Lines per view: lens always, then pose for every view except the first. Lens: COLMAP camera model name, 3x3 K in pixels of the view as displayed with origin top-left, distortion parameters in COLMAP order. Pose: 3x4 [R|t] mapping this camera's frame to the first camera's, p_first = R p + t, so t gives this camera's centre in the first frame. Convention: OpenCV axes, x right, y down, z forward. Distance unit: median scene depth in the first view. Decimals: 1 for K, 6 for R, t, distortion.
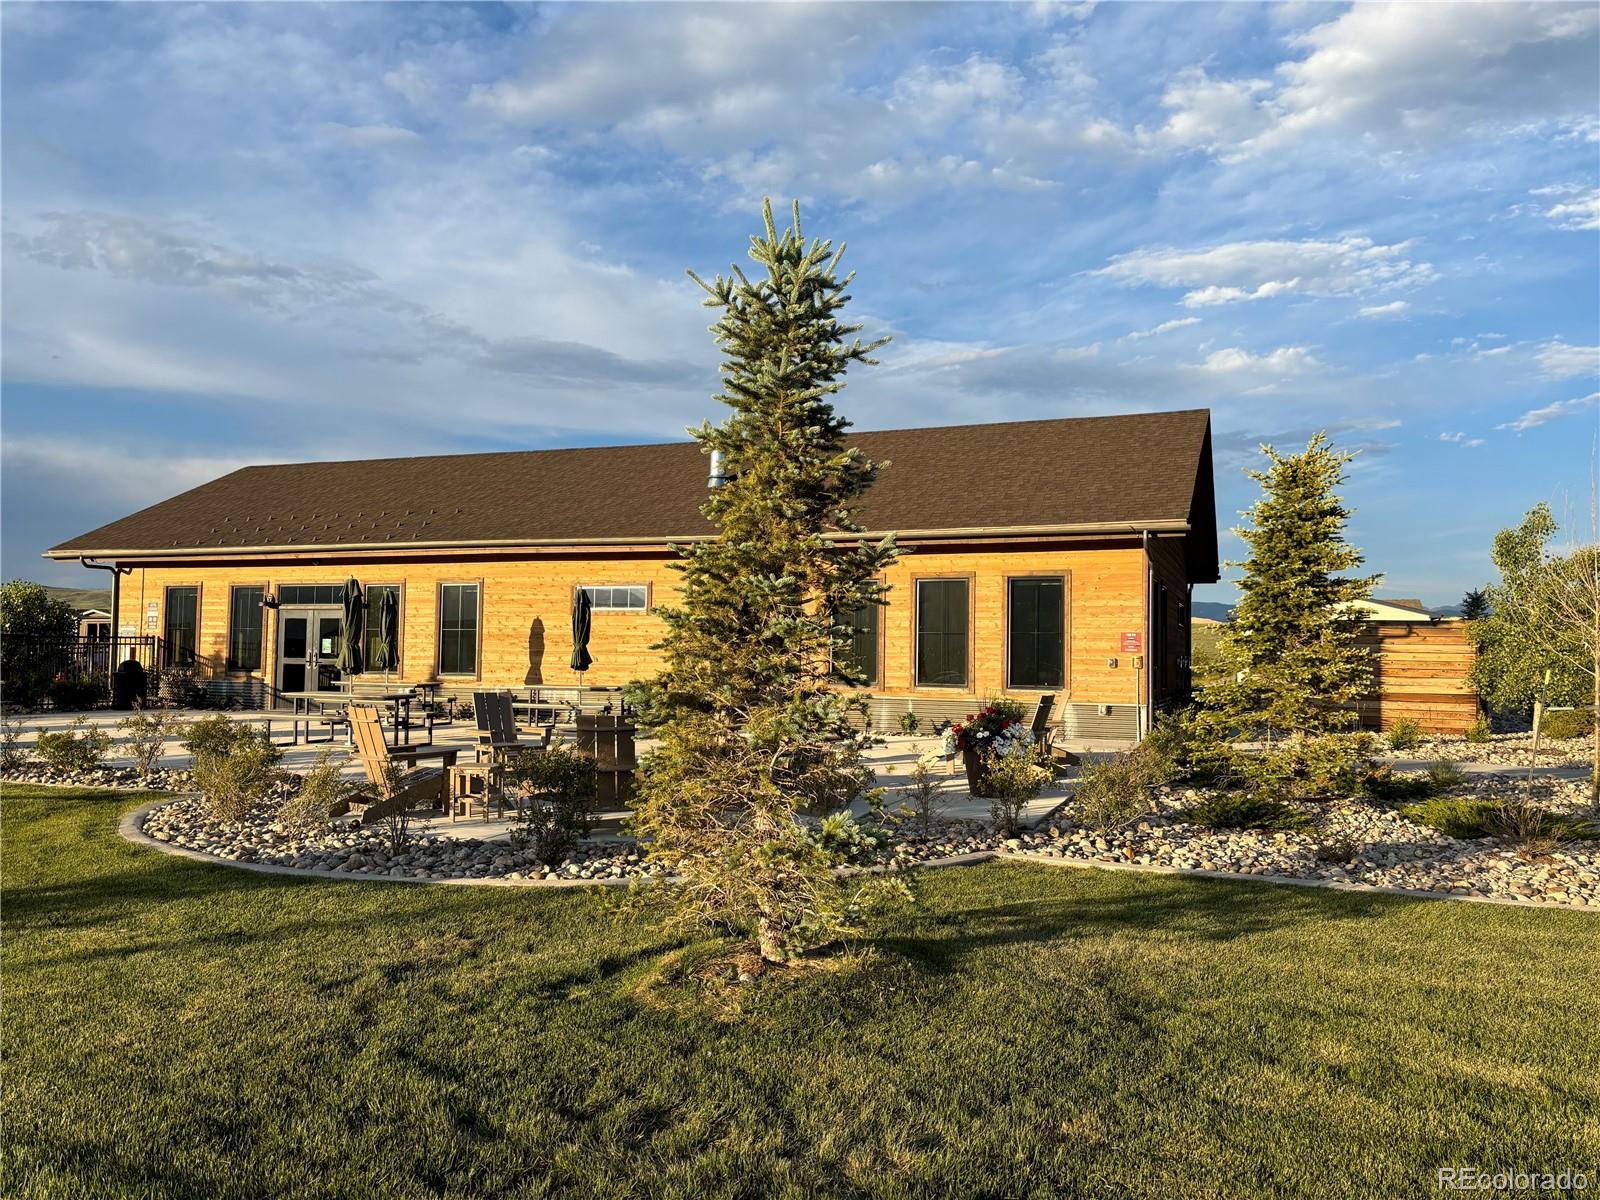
lens RADIAL K [[1213.3, 0, 800.0], [0, 1213.3, 600.0], [0, 0, 1]] dist [-0.003297, -0.007586]
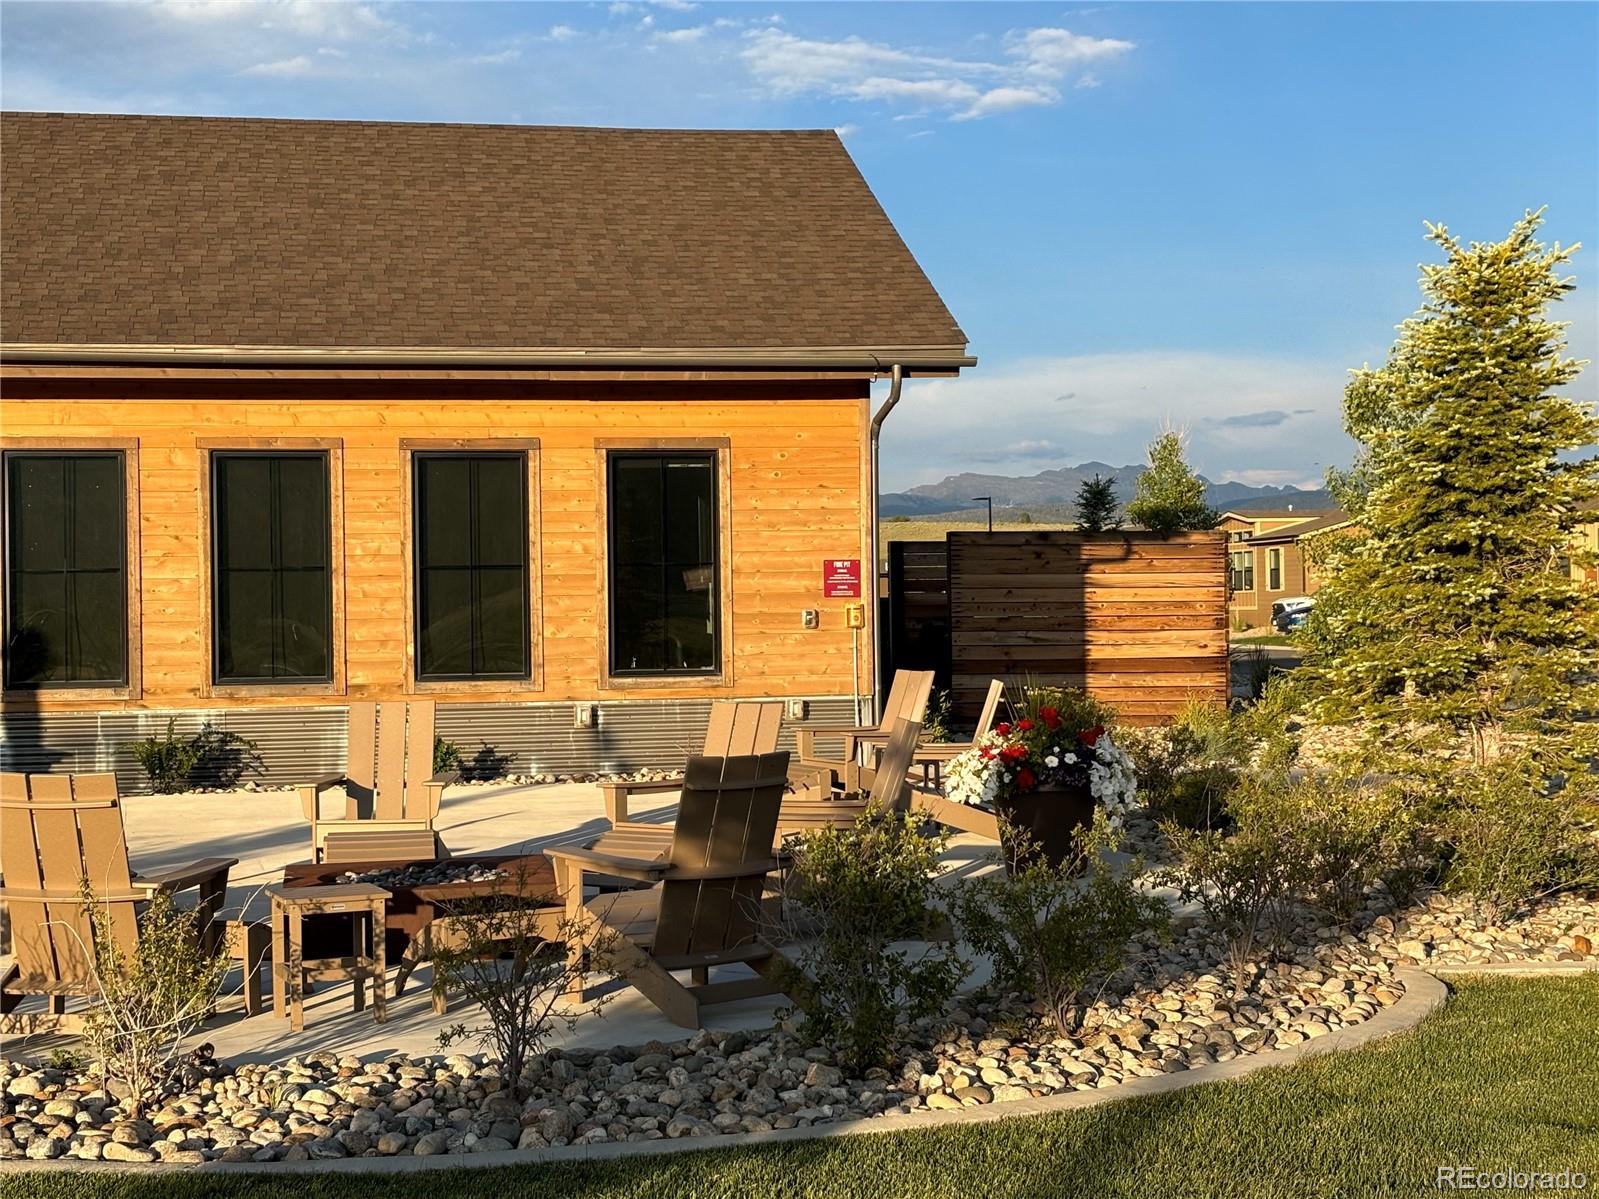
lens RADIAL K [[2592.2, 0, 799.5], [0, 2592.2, 599.5], [0, 0, 1]] dist [0.004679, -0.000198]
pose [[0.824726, -0.025651, 0.564951, -0.348997], [0.003789, 0.999199, 0.039837, -0.000372], [-0.565520, -0.030714, 0.824162, 0.085424]]
